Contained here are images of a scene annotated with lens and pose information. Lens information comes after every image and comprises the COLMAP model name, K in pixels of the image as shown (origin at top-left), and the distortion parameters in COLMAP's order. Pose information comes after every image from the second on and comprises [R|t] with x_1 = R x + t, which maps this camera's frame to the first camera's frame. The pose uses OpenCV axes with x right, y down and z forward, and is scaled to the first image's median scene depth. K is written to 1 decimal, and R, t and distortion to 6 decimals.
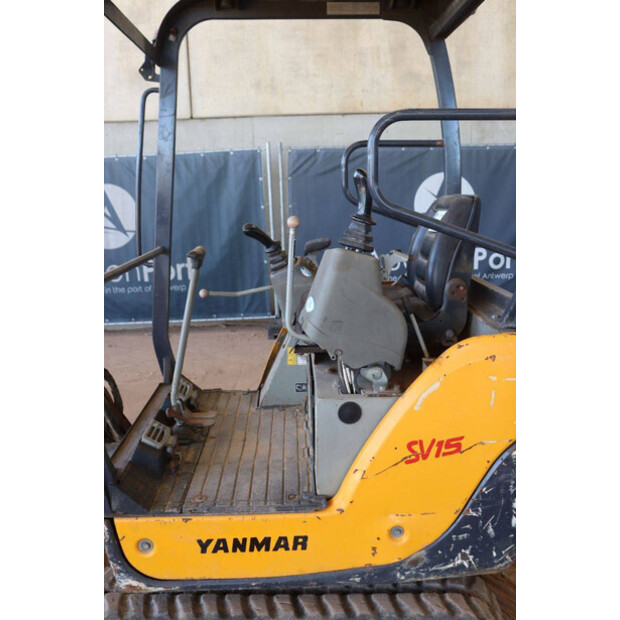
lens RADIAL K [[586.7, 0, 310.0], [0, 586.7, 310.0], [0, 0, 1]] dist [-0.072170, 0.016760]
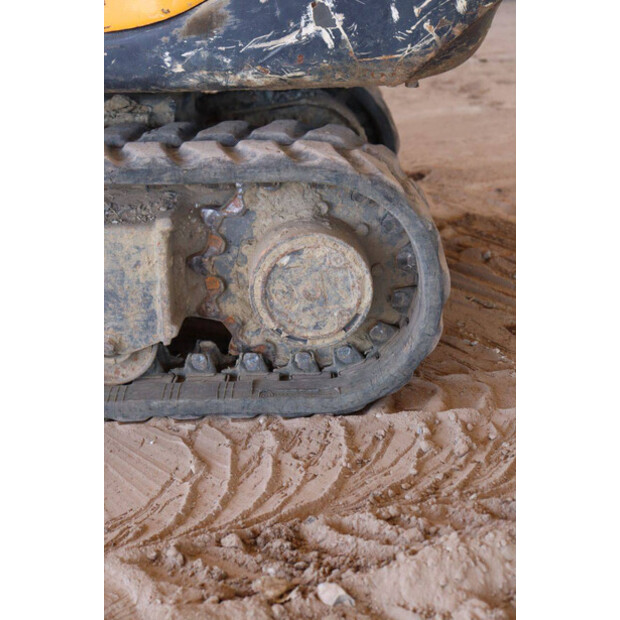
lens RADIAL K [[1128.1, 0, 302.3], [0, 1128.1, 308.9], [0, 0, 1]] dist [0.206436, 0.149667]
pose [[0.999286, -0.006207, 0.037267, 0.219269], [0.000321, 0.987771, 0.155909, 0.507428], [-0.037779, -0.155786, 0.987068, 0.134812]]
